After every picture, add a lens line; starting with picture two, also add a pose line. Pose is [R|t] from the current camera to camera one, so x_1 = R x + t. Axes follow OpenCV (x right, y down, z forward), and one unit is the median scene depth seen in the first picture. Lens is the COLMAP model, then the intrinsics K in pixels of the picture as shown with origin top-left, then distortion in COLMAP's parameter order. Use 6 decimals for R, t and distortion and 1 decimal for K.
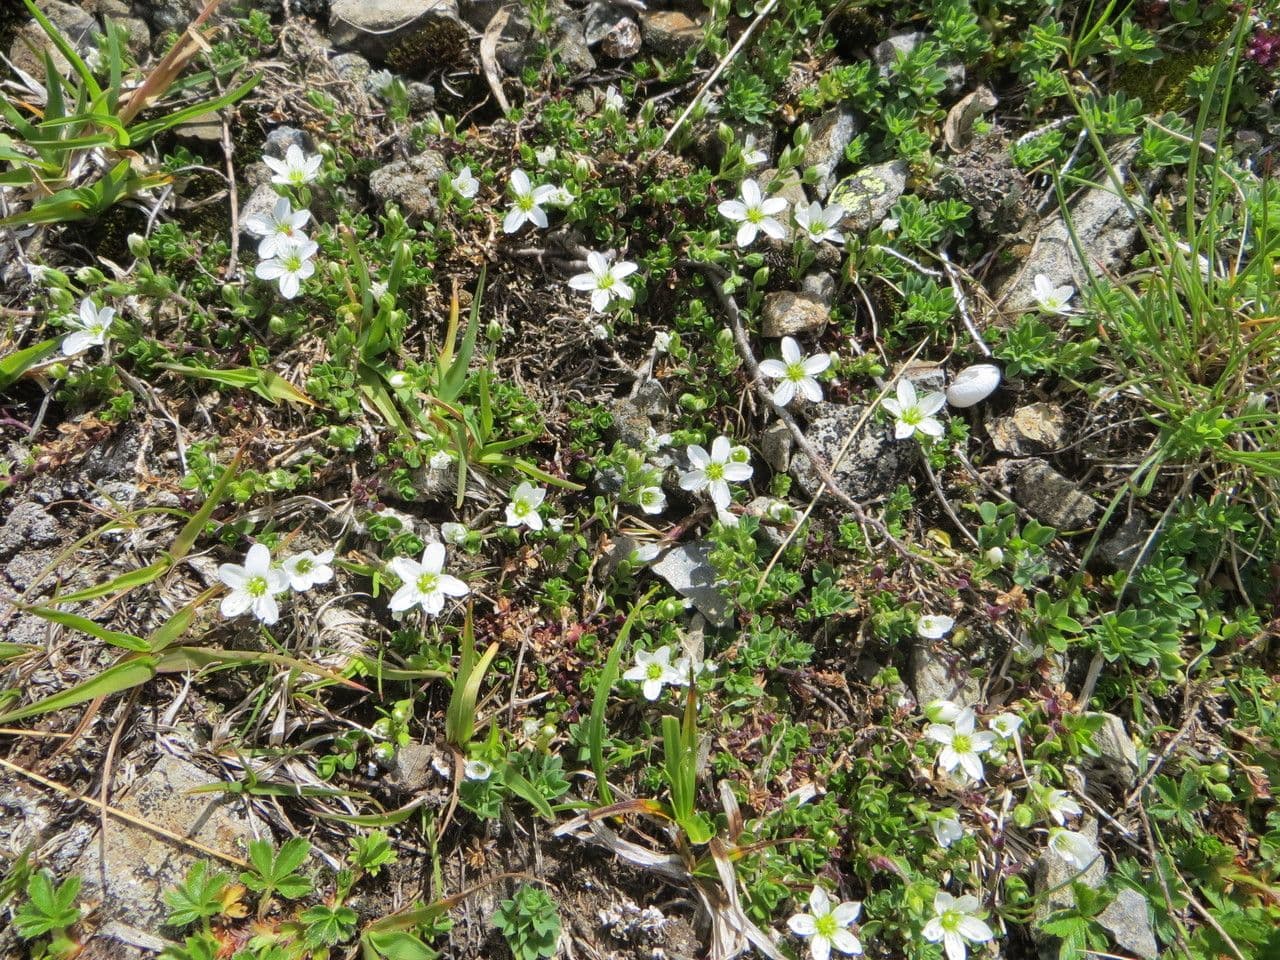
lens RADIAL K [[945.2, 0, 640.0], [0, 945.2, 480.0], [0, 0, 1]] dist [-0.018297, -0.004474]
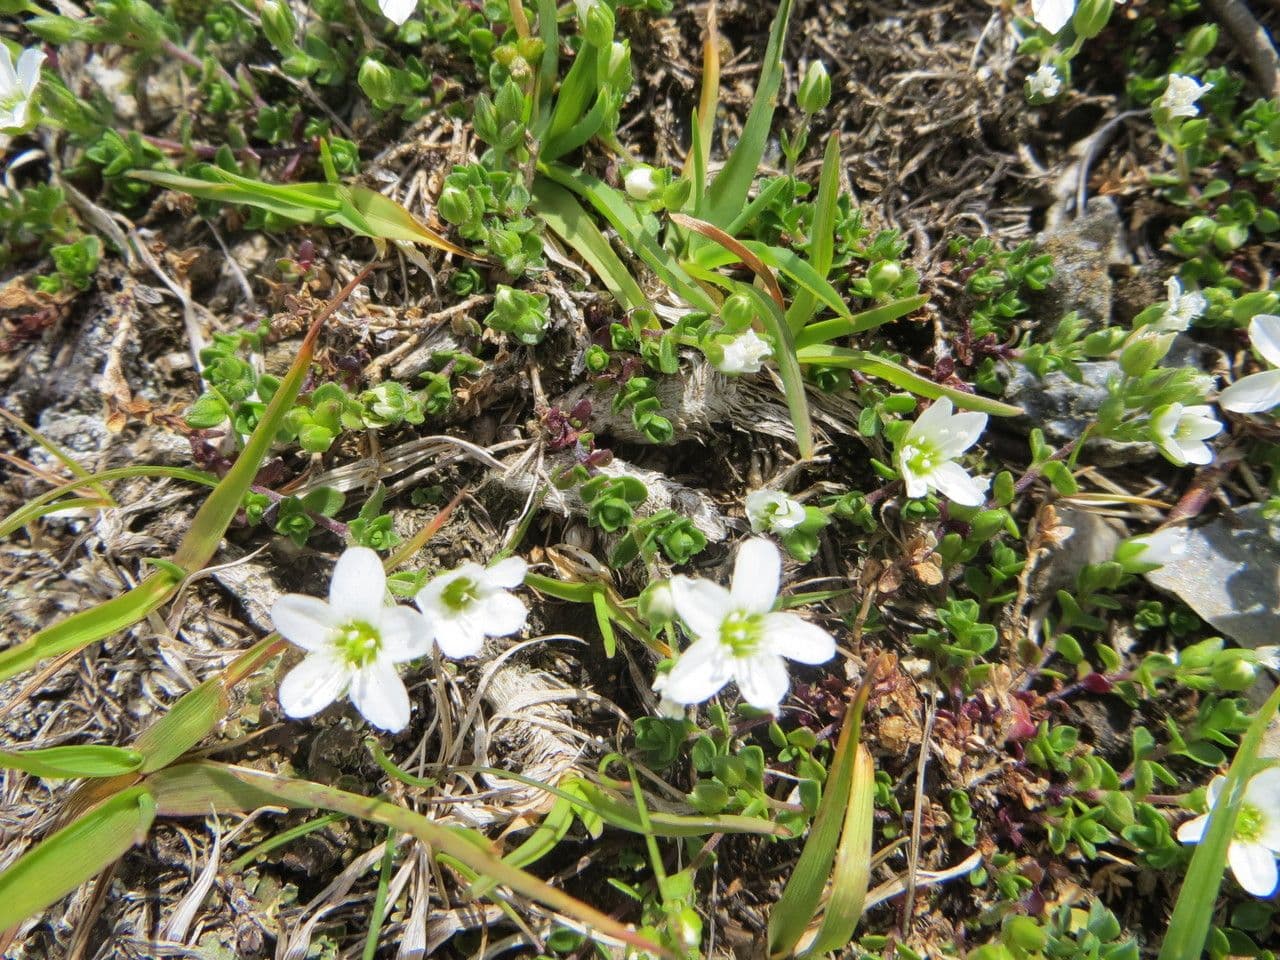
lens RADIAL K [[945.2, 0, 640.0], [0, 945.2, 480.0], [0, 0, 1]] dist [-0.018297, -0.004474]
pose [[0.997671, -0.010947, -0.067320, -0.219304], [0.015487, 0.997613, 0.067296, 0.008116], [0.066423, -0.068182, 0.995459, 0.515141]]
